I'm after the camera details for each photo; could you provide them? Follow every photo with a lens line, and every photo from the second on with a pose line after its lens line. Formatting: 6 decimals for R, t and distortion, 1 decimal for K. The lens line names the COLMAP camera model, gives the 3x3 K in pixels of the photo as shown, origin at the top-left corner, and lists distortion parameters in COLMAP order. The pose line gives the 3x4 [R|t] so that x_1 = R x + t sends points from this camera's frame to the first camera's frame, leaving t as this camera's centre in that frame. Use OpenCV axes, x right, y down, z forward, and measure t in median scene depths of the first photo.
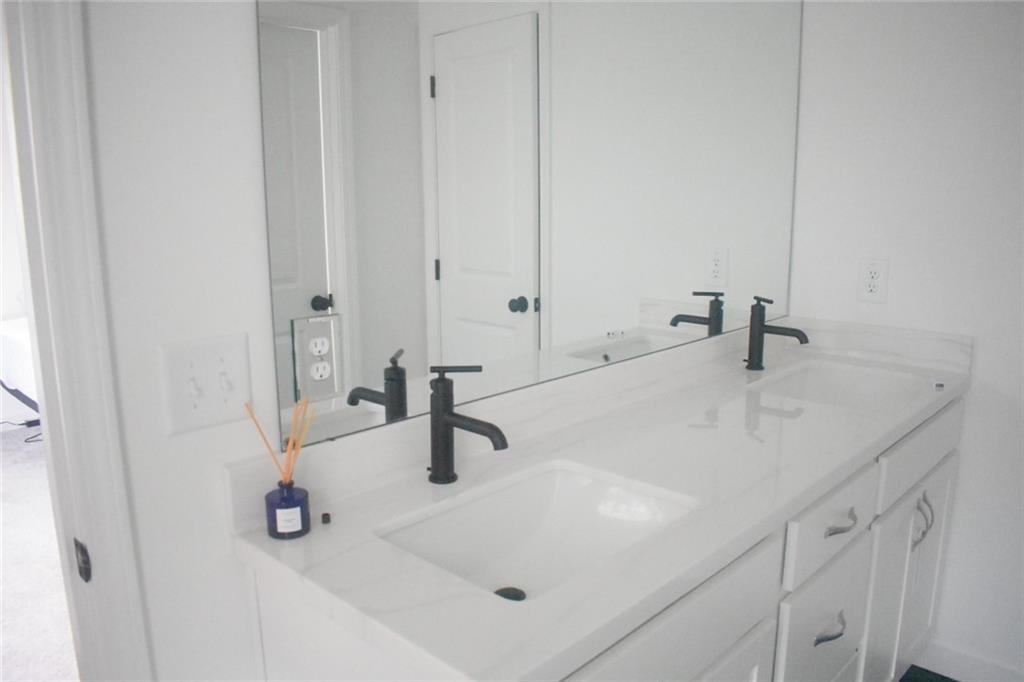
lens RADIAL K [[798.3, 0, 512.0], [0, 798.3, 341.0], [0, 0, 1]] dist [-0.093386, 0.008526]
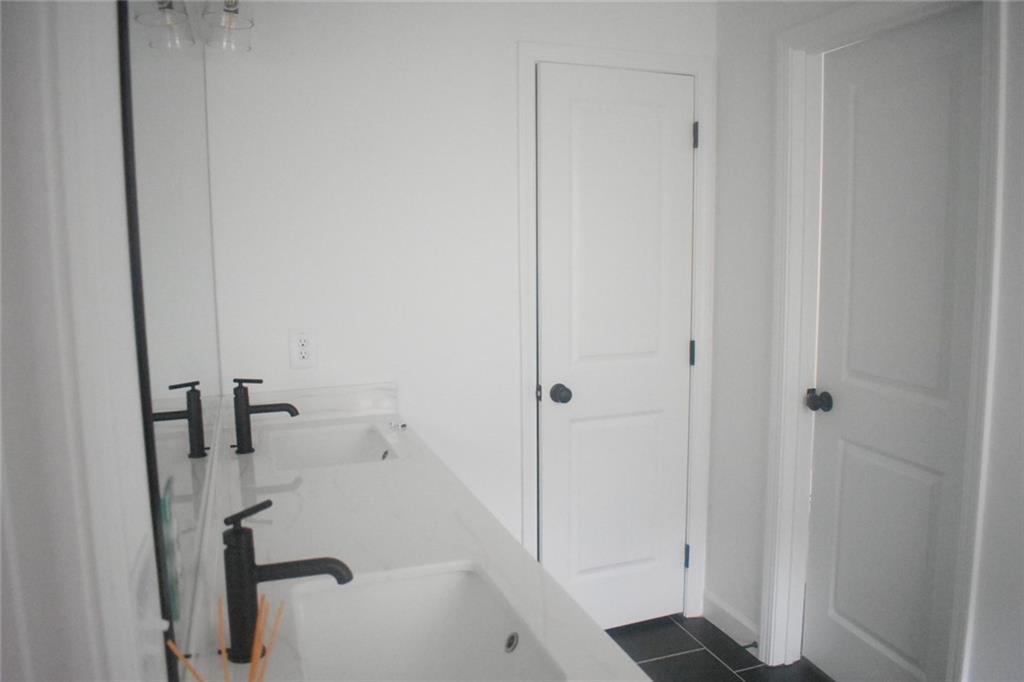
lens RADIAL K [[798.3, 0, 512.0], [0, 798.3, 341.0], [0, 0, 1]] dist [-0.093386, 0.008526]
pose [[0.465652, -0.111464, 0.877920, -0.422184], [0.188420, 0.981778, 0.024712, -0.068656], [-0.864677, 0.153910, 0.478169, 0.257244]]
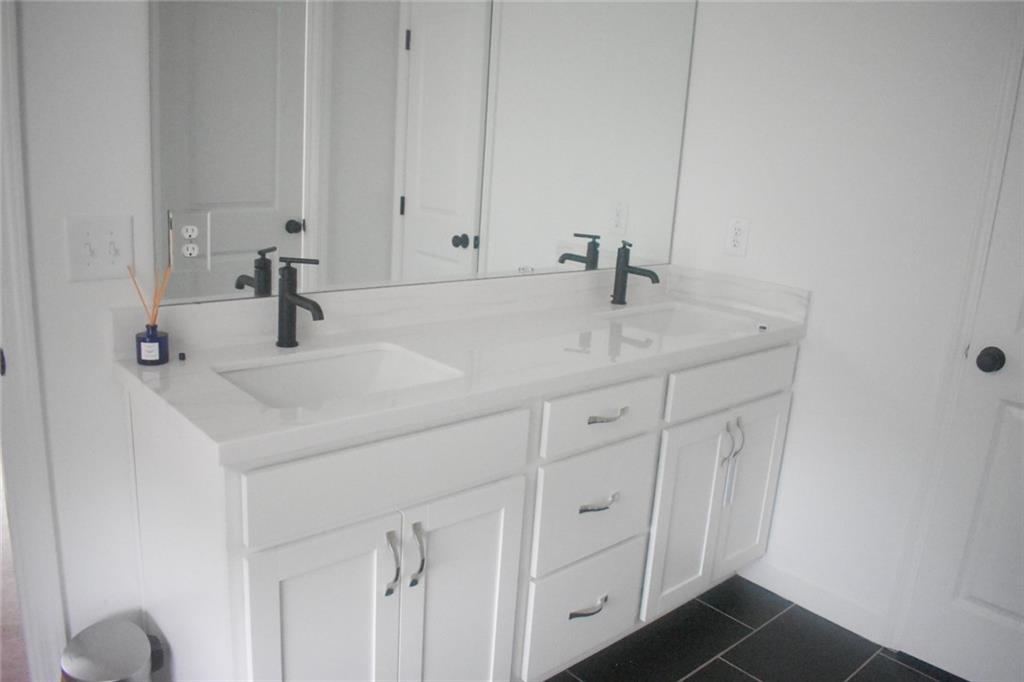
lens RADIAL K [[798.3, 0, 512.0], [0, 798.3, 341.0], [0, 0, 1]] dist [-0.093386, 0.008526]
pose [[0.994710, 0.088301, -0.052482, 0.242115], [-0.085431, 0.994846, 0.054623, 0.044165], [0.057034, -0.049850, 0.997127, -0.196087]]
